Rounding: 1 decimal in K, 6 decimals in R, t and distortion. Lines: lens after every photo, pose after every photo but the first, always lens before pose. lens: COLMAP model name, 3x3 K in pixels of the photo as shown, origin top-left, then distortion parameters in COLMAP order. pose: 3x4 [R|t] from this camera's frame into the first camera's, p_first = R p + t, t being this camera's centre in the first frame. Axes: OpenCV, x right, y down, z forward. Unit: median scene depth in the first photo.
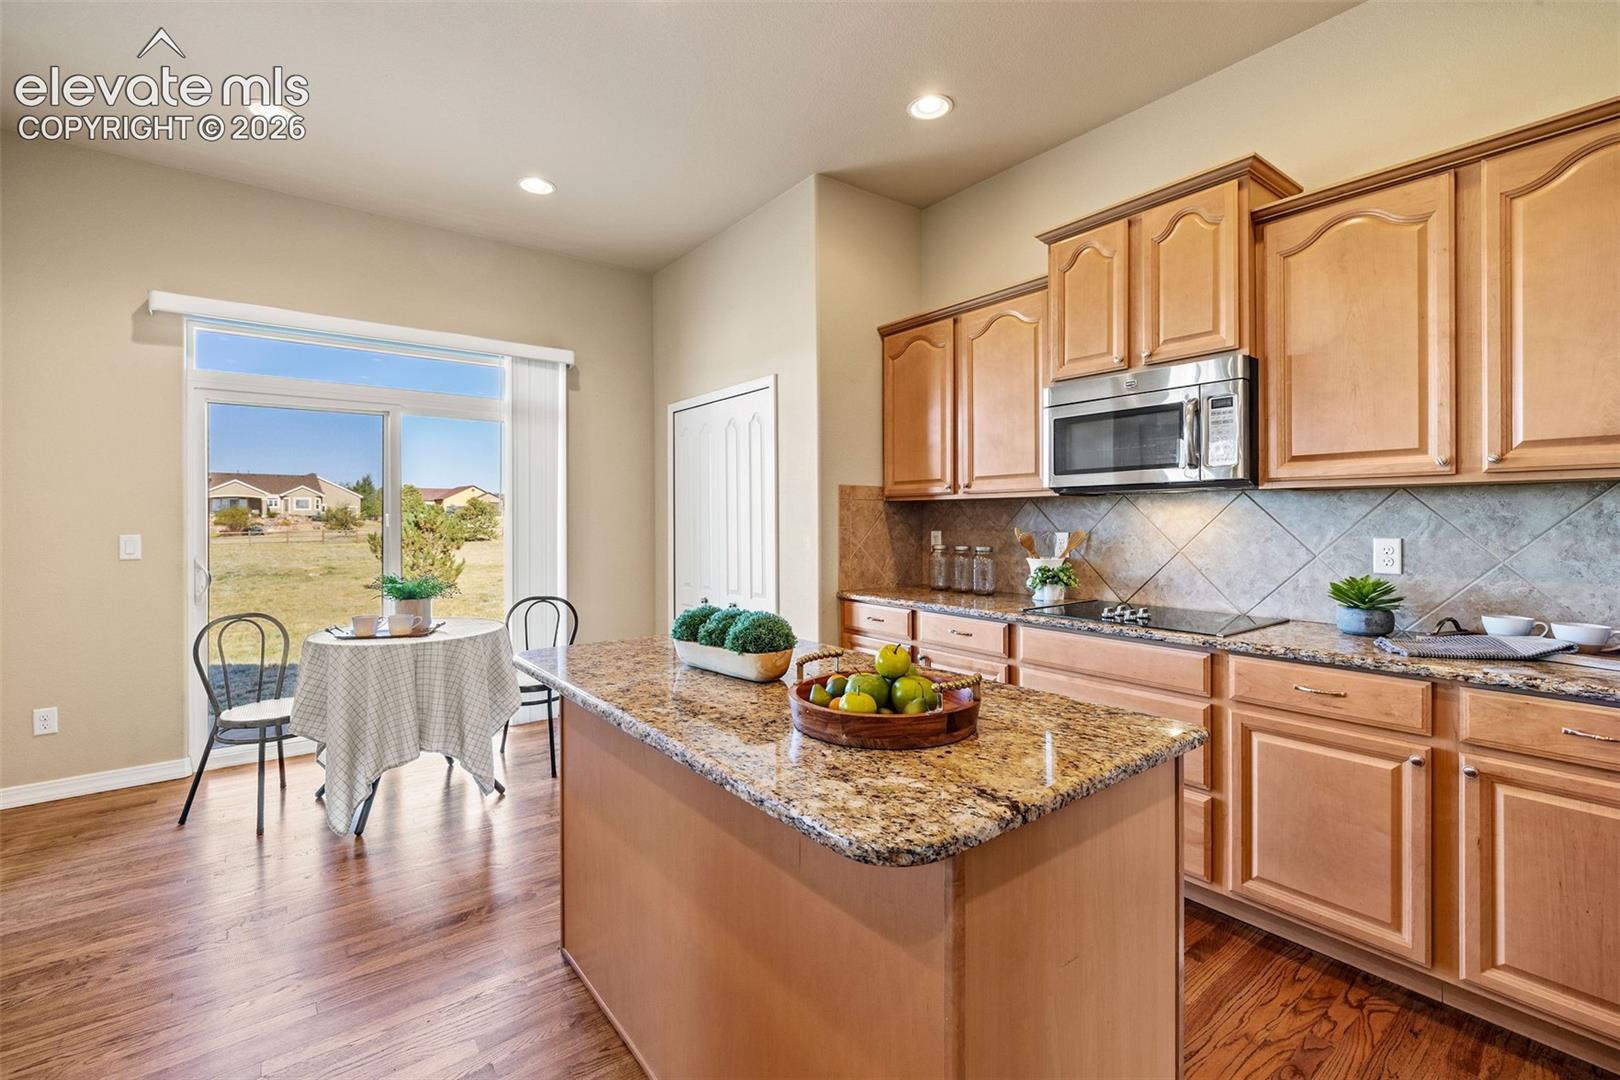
lens RADIAL K [[701.2, 0, 809.0], [0, 701.2, 518.7], [0, 0, 1]] dist [0.011823, -0.007303]
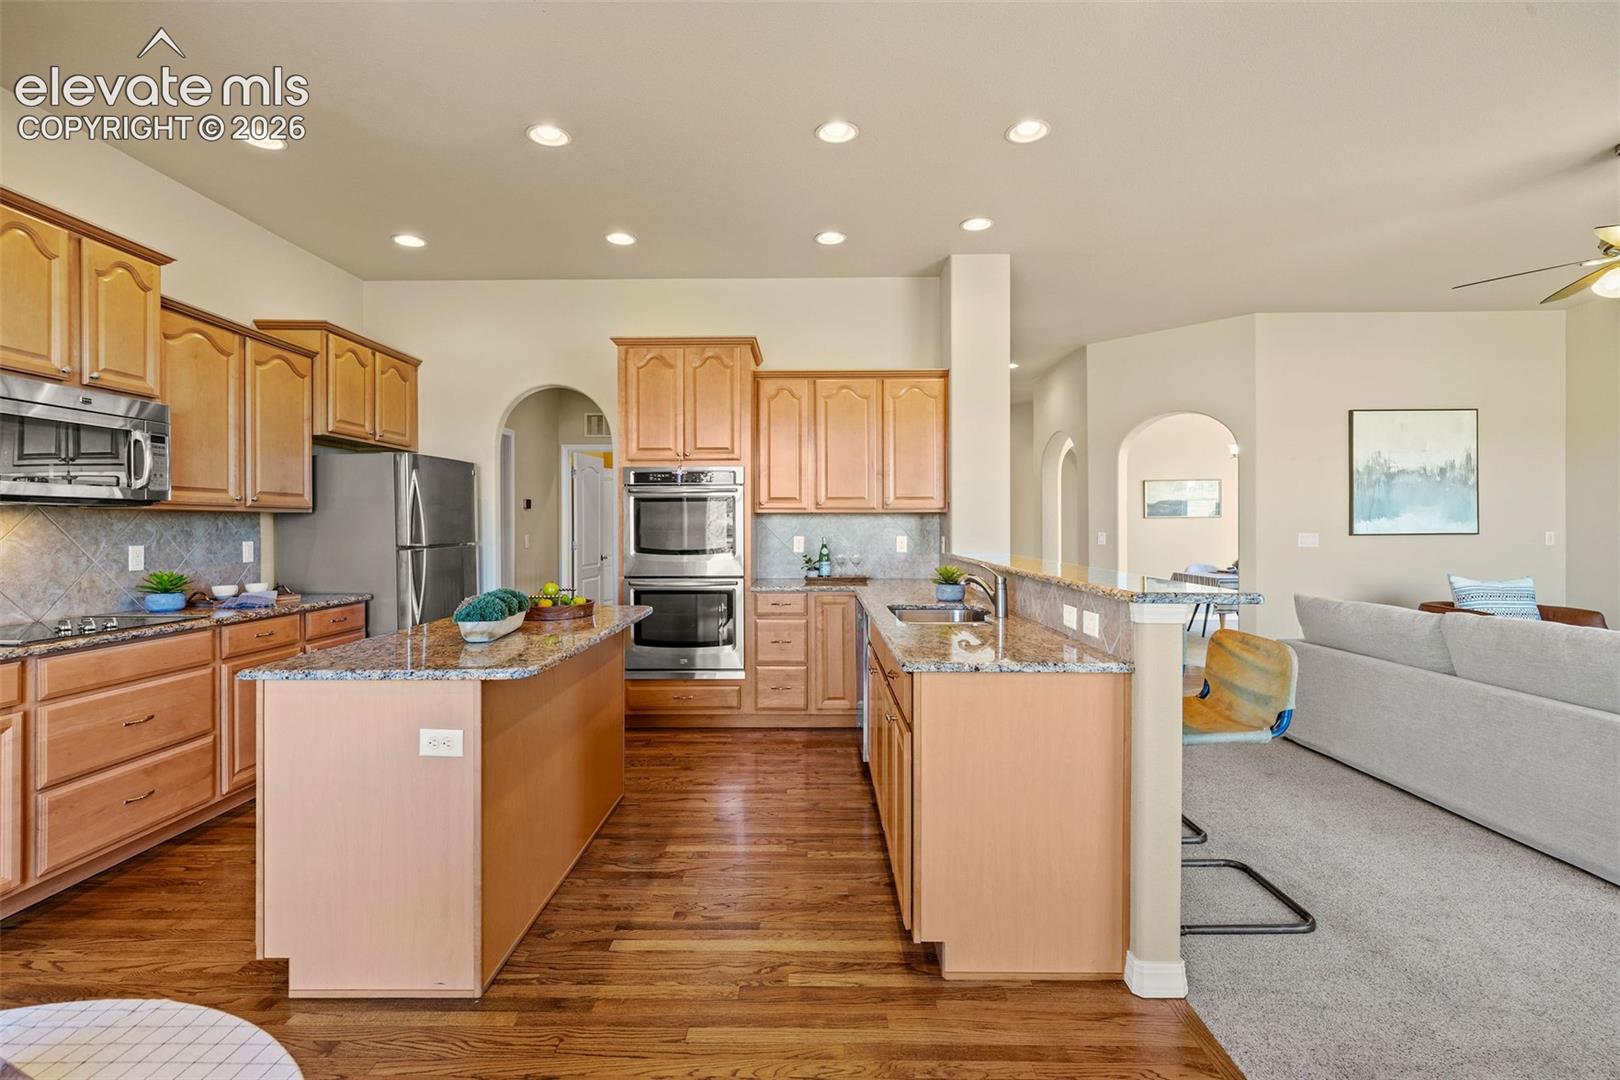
lens RADIAL K [[735.1, 0, 804.3], [0, 735.1, 525.8], [0, 0, 1]] dist [-0.000255, 0.000288]
pose [[-0.784029, 0.007693, 0.620677, -0.863013], [0.007015, 0.999969, -0.003532, 0.002144], [-0.620685, 0.001585, -0.784059, 1.001433]]
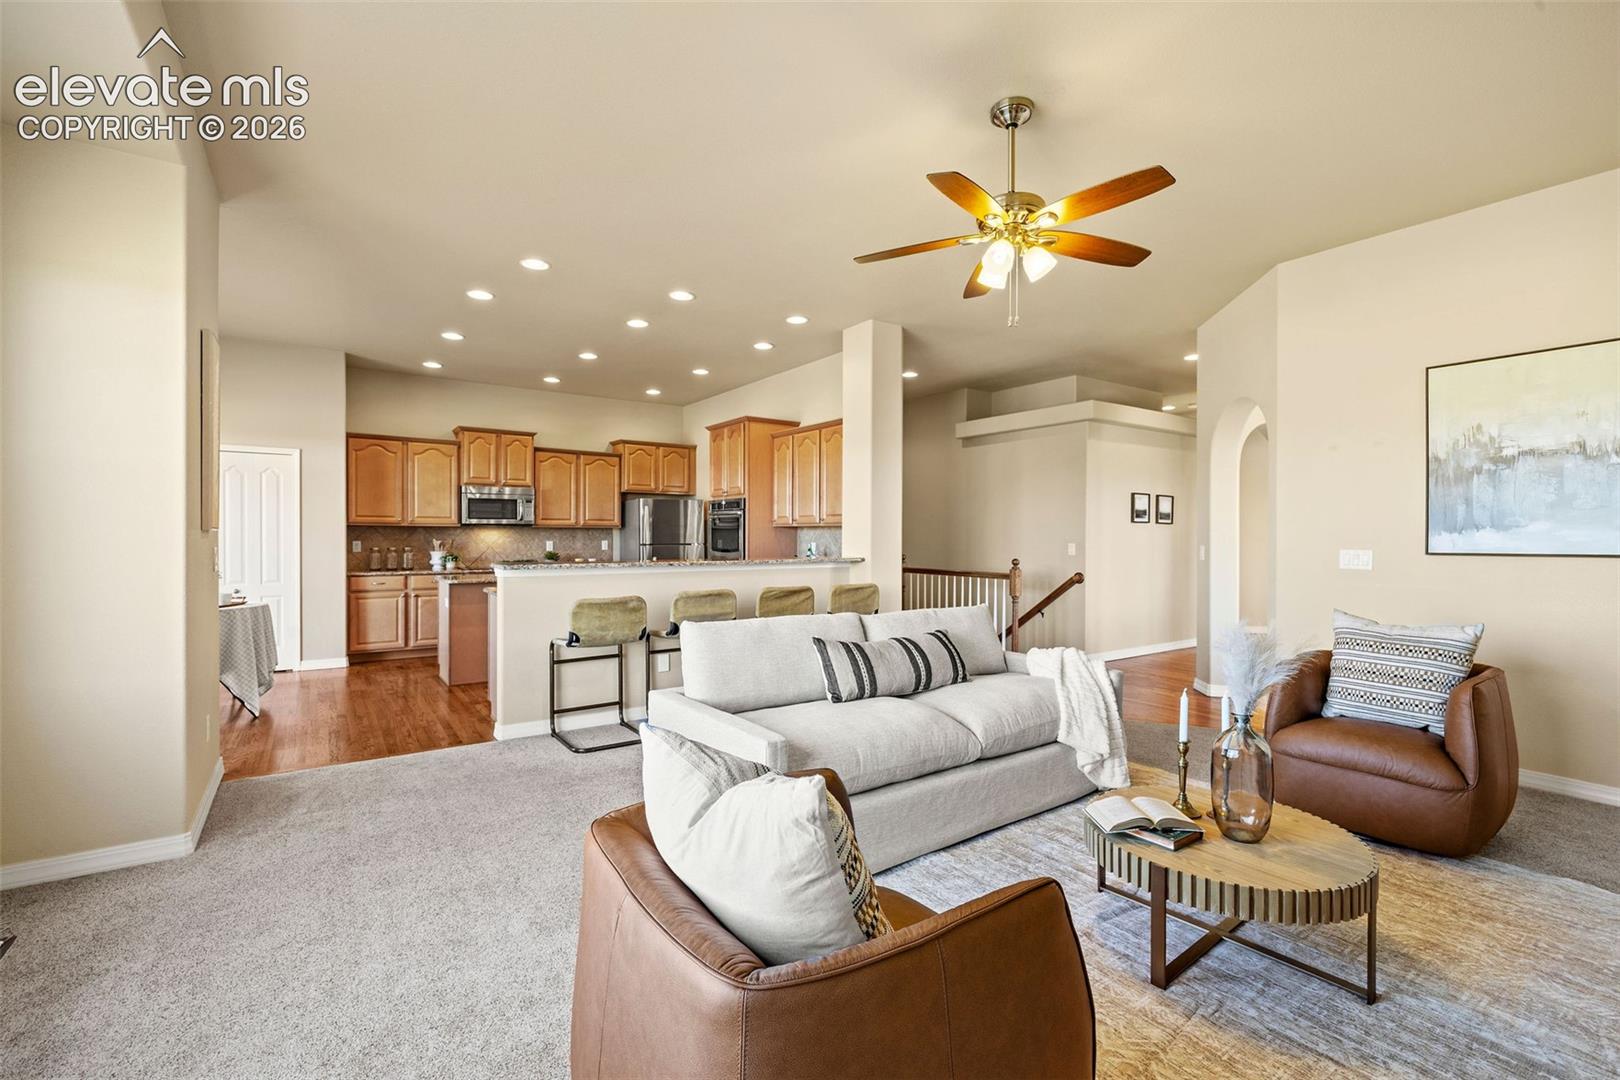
lens RADIAL K [[699.6, 0, 810.0], [0, 699.6, 540.0], [0, 0, 1]] dist [-0.001145, -0.000216]
pose [[0.043694, -0.001184, 0.999044, -2.086972], [-0.004419, 0.999989, 0.001378, 0.008409], [-0.999035, -0.004475, 0.043689, -0.388310]]
